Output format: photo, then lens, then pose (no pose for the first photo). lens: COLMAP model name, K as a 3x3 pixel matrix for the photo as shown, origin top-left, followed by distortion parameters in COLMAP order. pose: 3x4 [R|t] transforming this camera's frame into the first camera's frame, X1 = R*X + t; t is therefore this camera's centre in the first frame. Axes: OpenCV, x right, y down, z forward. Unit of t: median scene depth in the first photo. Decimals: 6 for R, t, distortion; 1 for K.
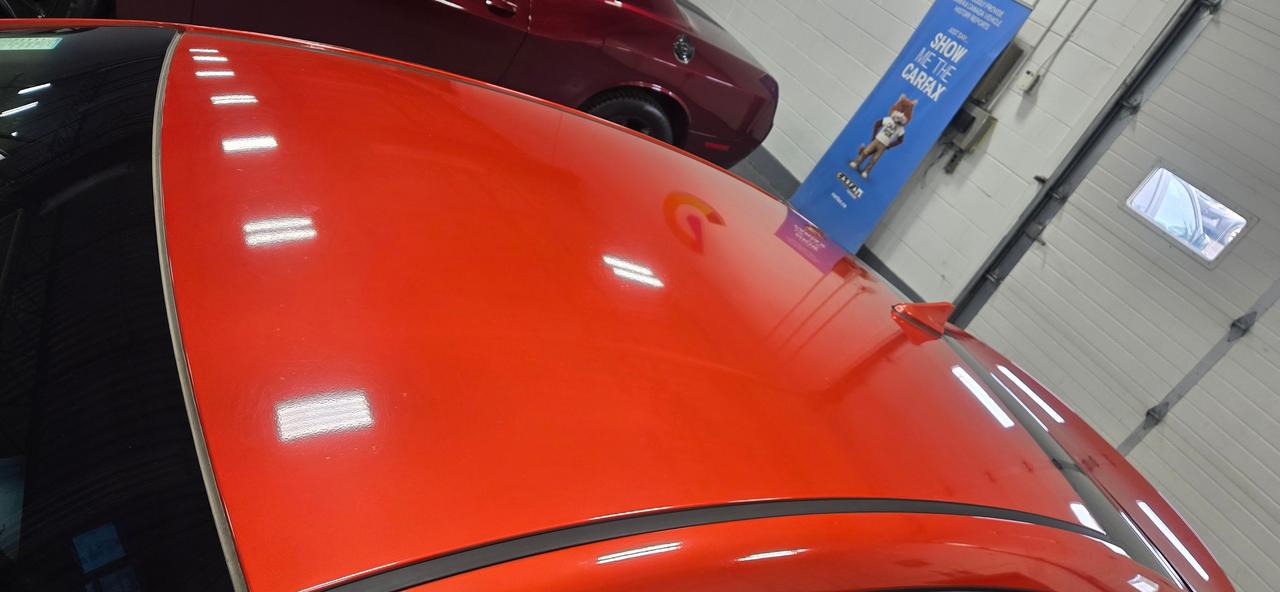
lens RADIAL K [[848.8, 0, 636.0], [0, 848.8, 297.4], [0, 0, 1]] dist [0.052485, -0.028040]
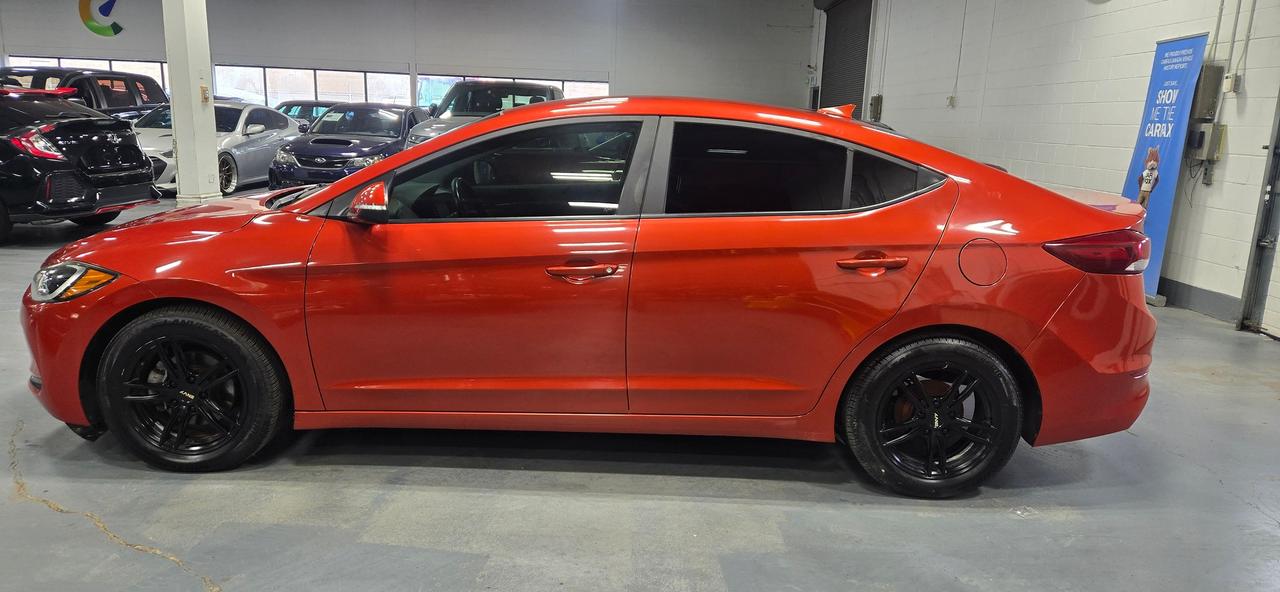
lens RADIAL K [[848.8, 0, 644.7], [0, 848.8, 296.0], [0, 0, 1]] dist [0.052485, -0.028040]
pose [[0.822869, -0.317592, -0.471191, 0.248282], [0.099055, 0.896702, -0.431408, 0.395636], [0.559530, 0.308319, 0.769328, -0.225619]]
